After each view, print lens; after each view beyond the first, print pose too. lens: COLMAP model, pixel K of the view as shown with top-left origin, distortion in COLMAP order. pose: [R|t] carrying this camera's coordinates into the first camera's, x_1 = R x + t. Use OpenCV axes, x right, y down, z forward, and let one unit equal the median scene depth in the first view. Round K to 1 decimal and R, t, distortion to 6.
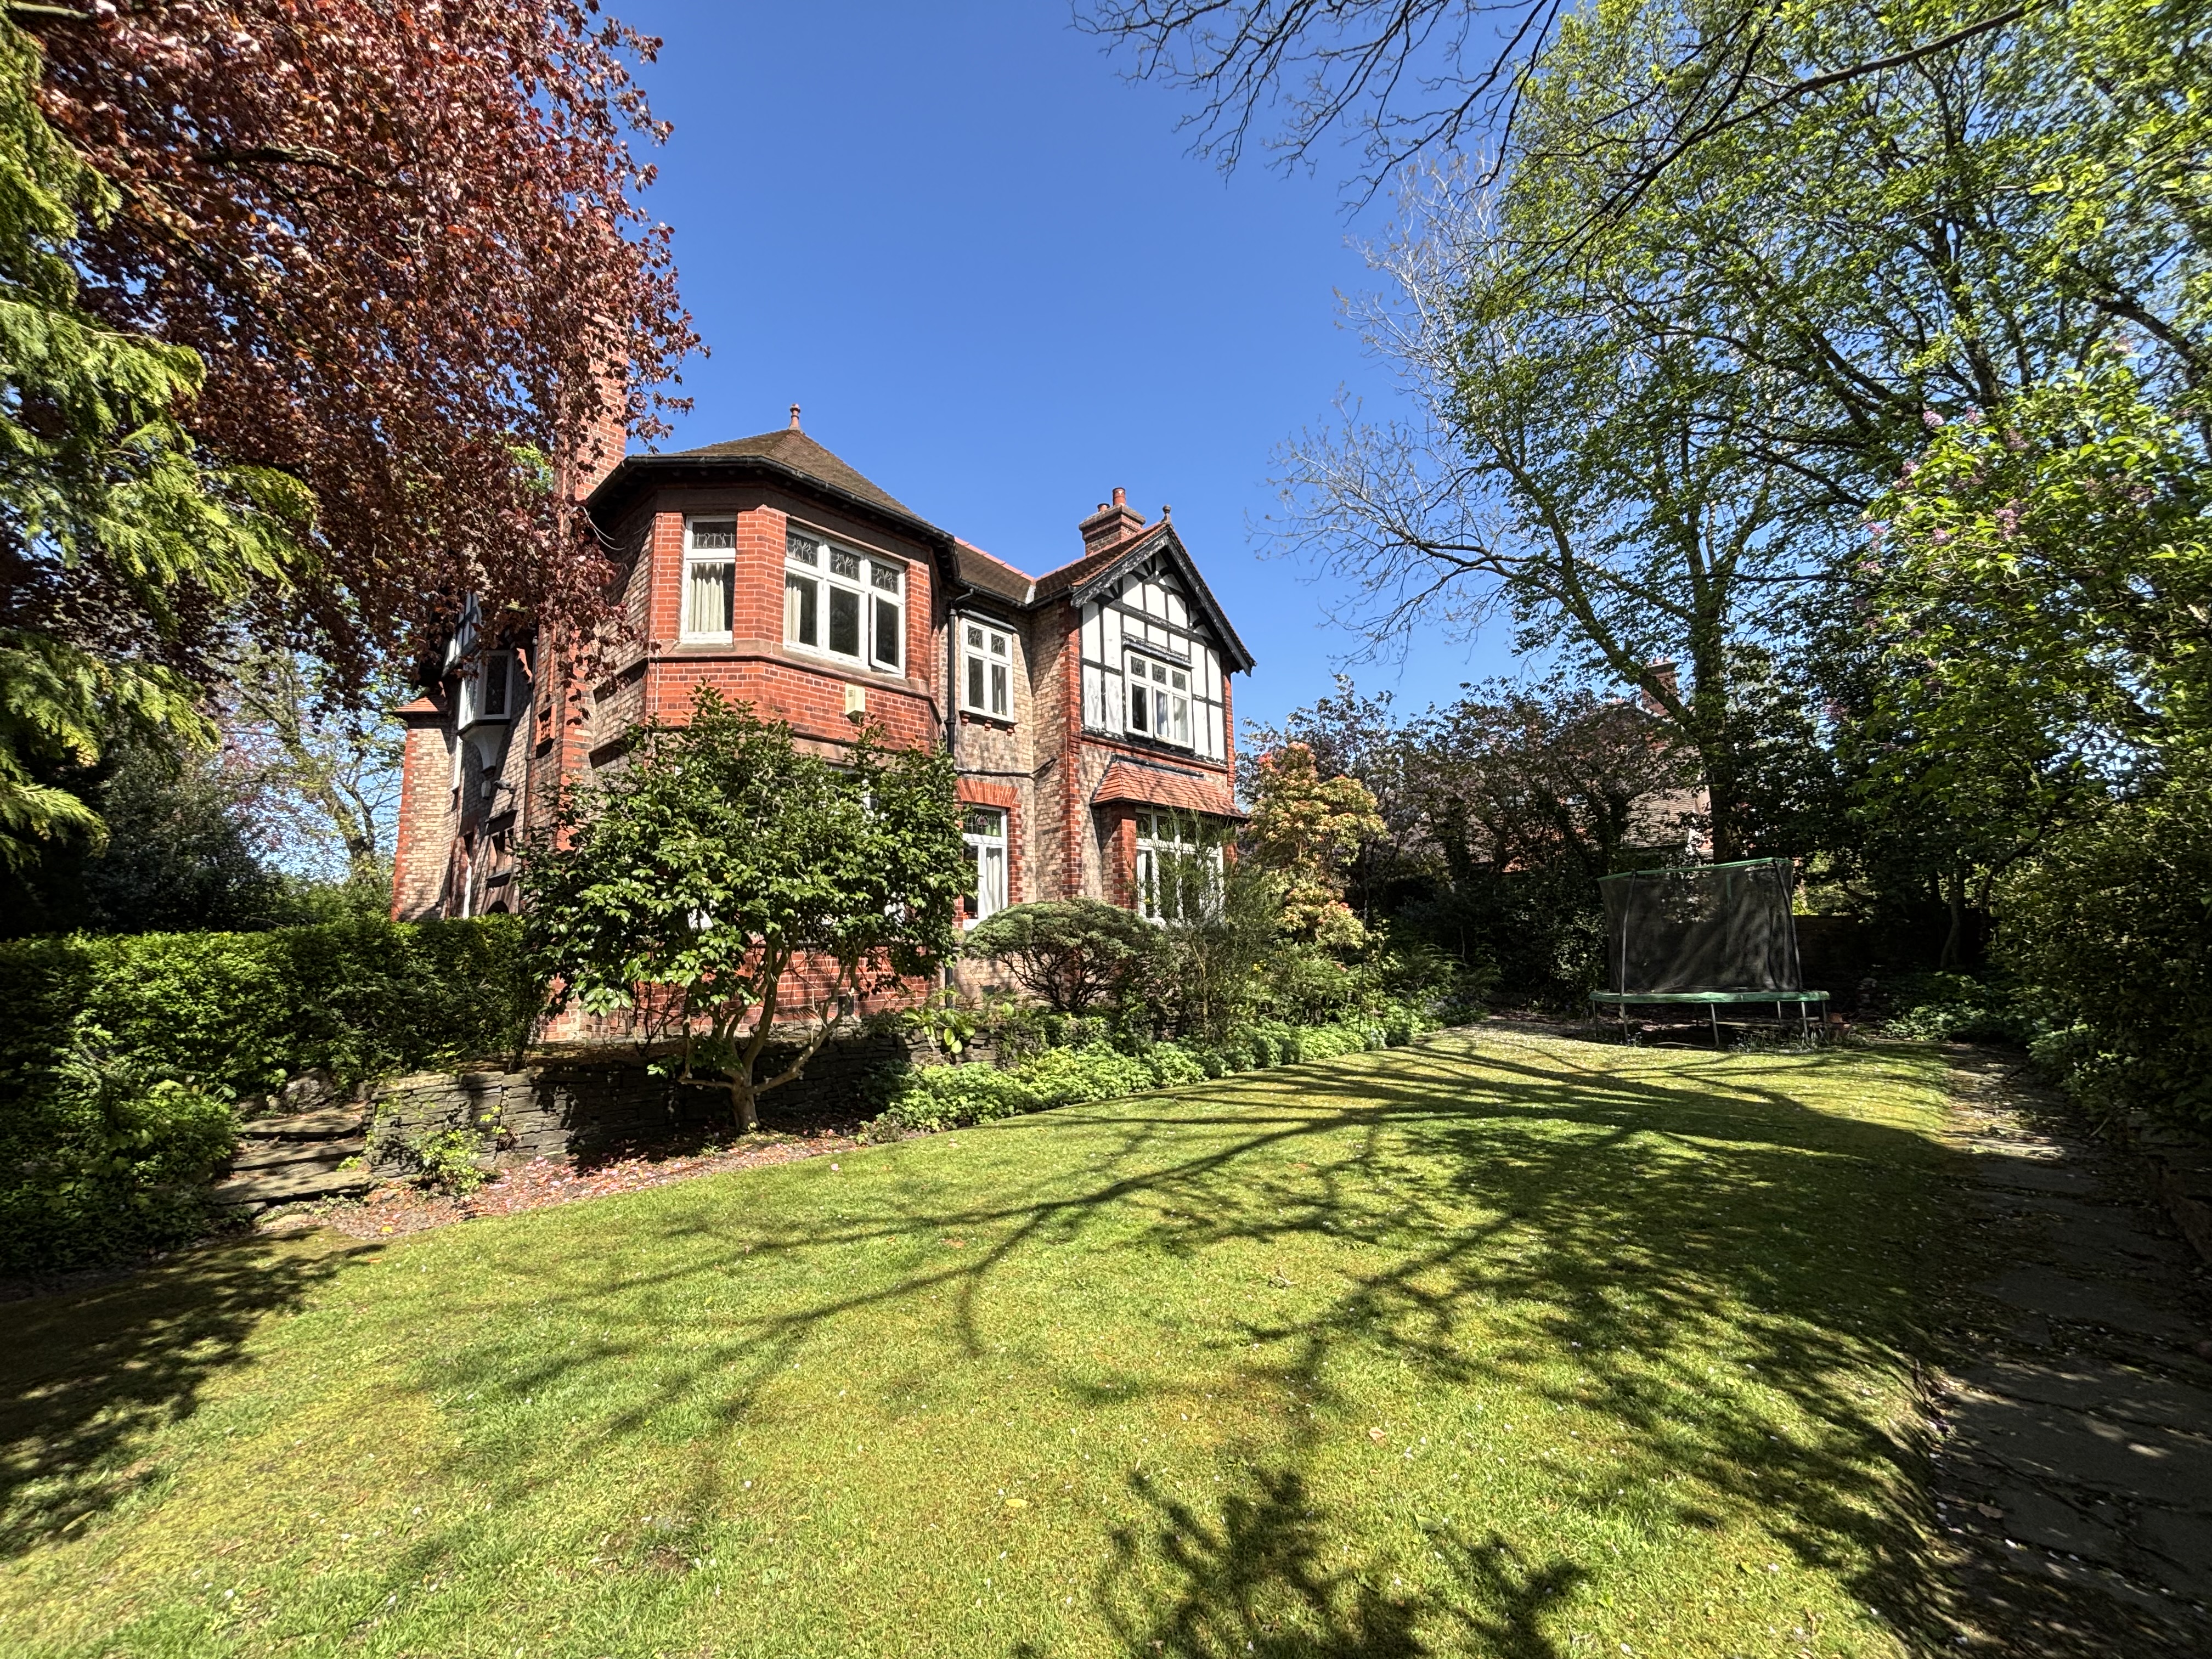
lens RADIAL K [[882.5, 0, 1106.0], [0, 882.5, 829.5], [0, 0, 1]] dist [0.000019, 0.000237]
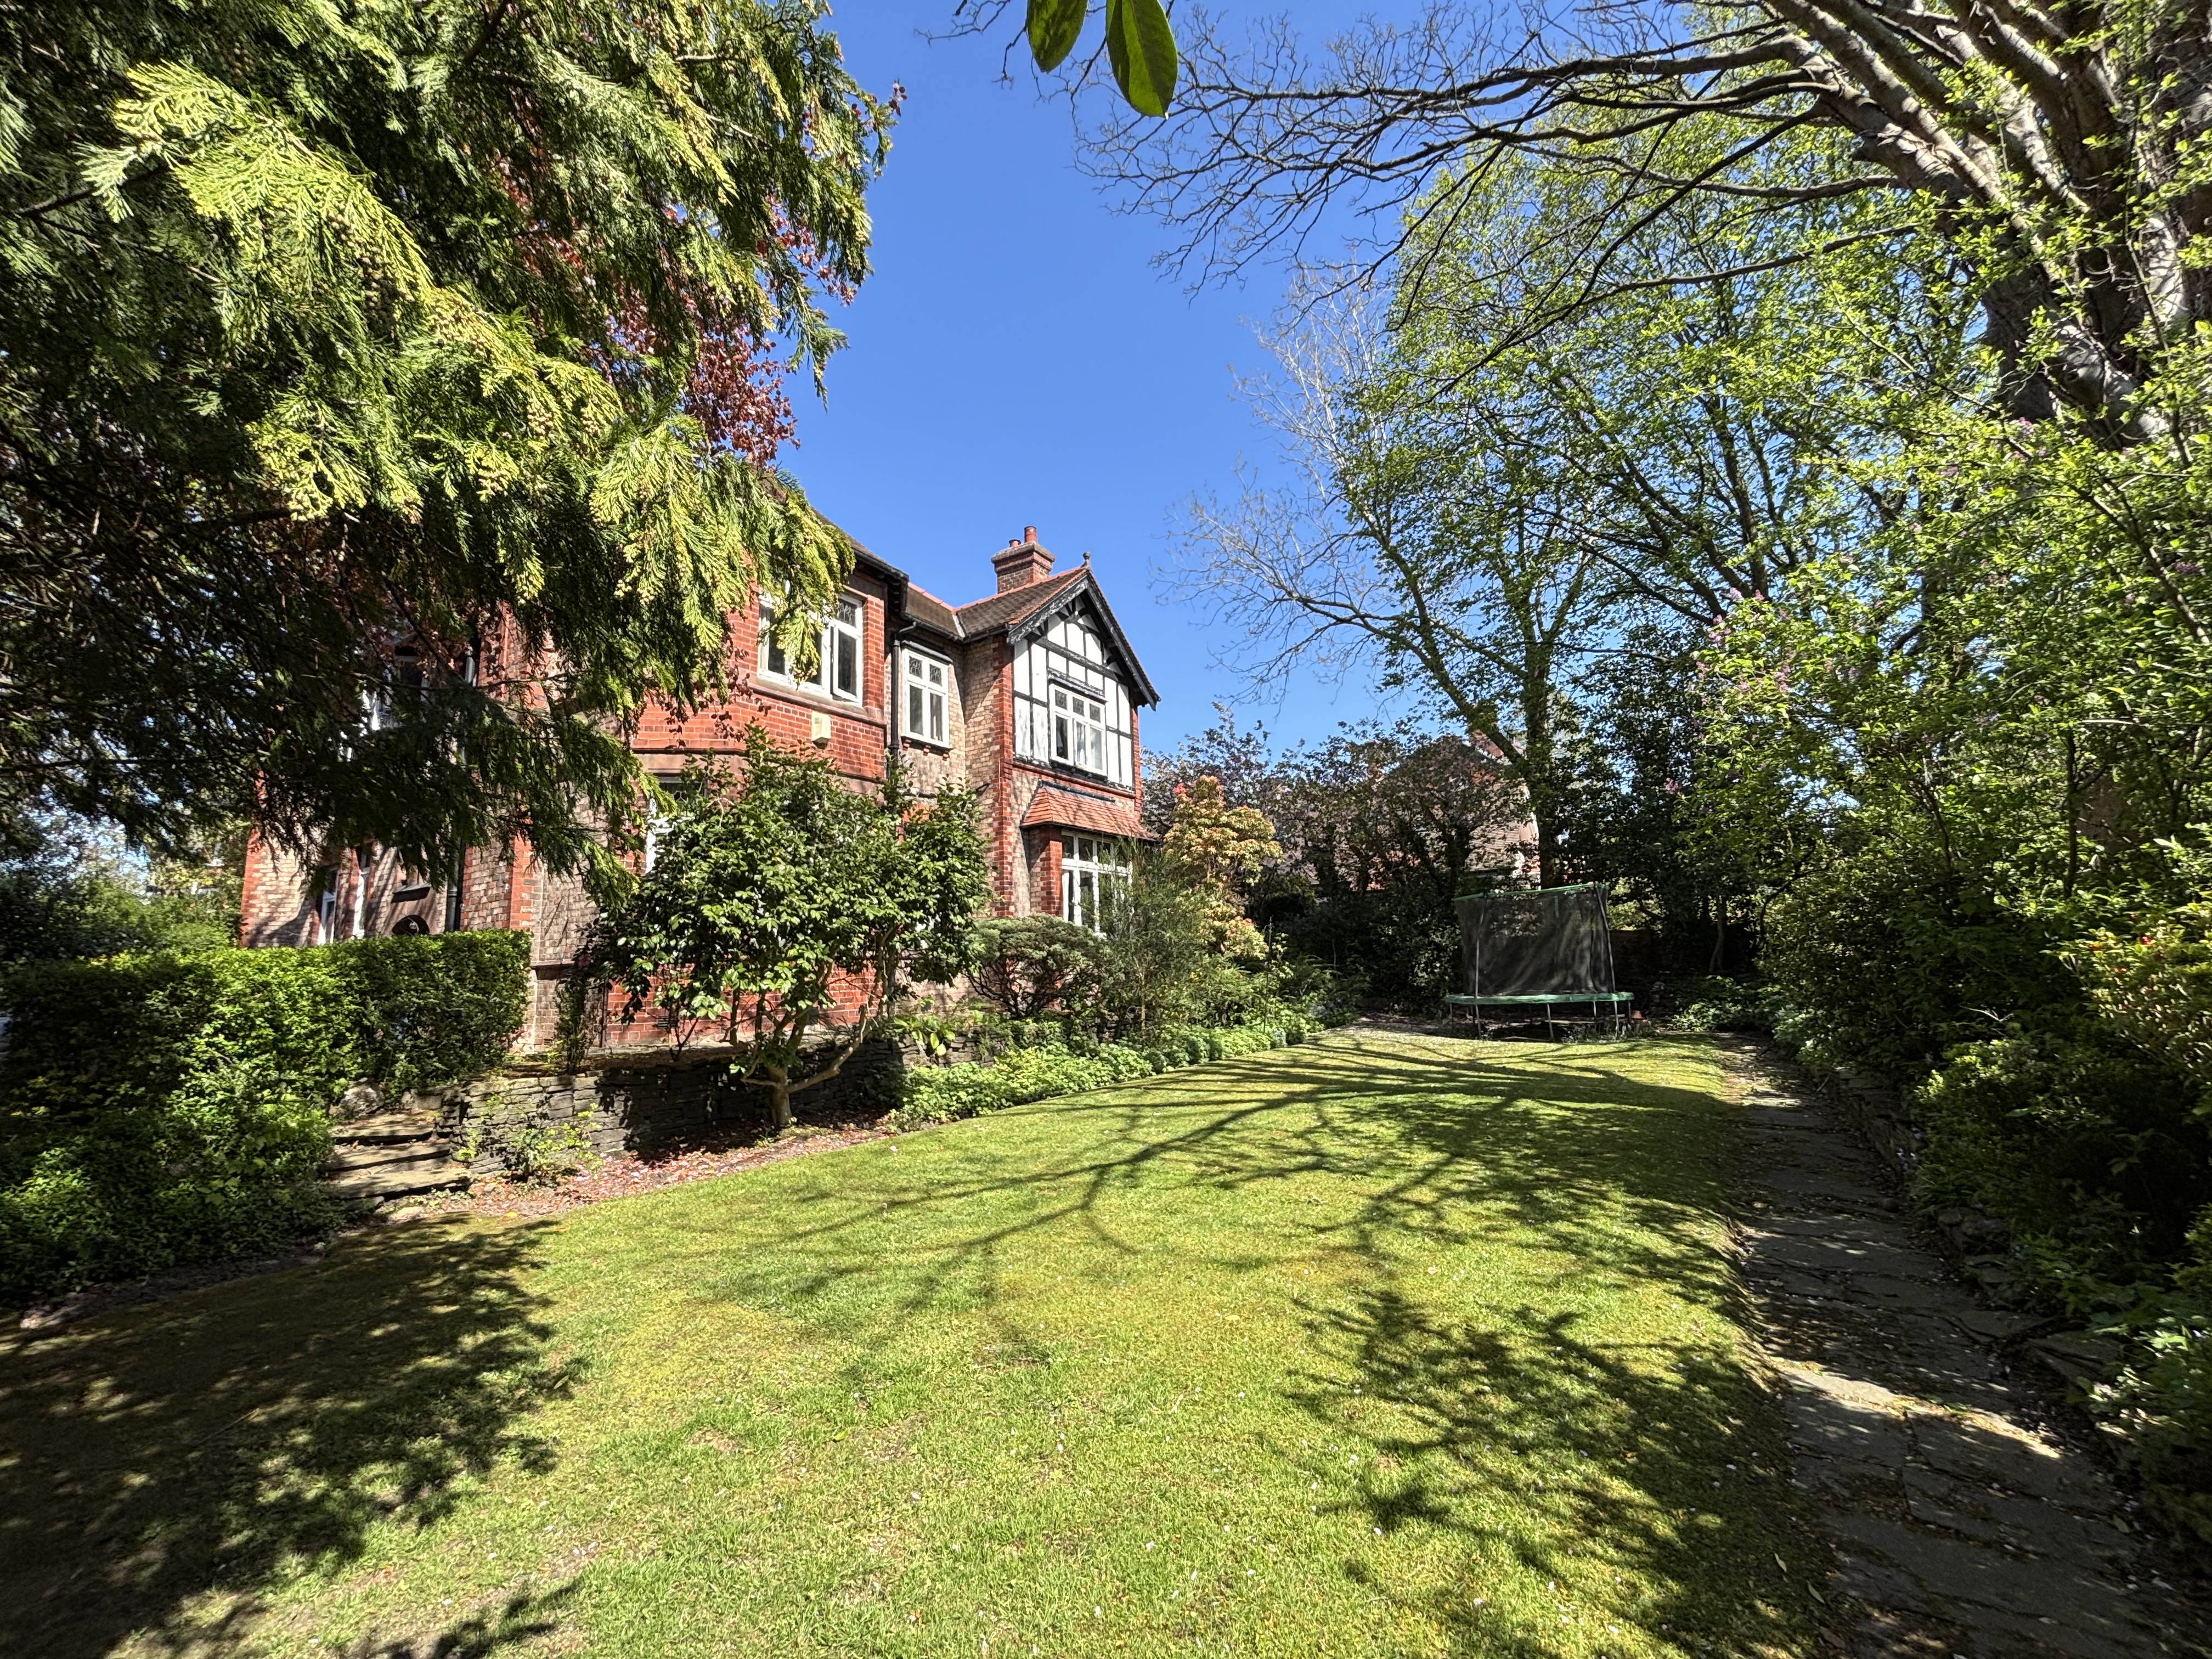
lens RADIAL K [[879.0, 0, 1106.0], [0, 879.0, 829.5], [0, 0, 1]] dist [0.000974, -0.000047]
pose [[0.986203, 0.018927, 0.164457, -0.106143], [-0.016409, 0.999727, -0.016655, -0.010348], [-0.164727, 0.013727, 0.986244, -0.088363]]
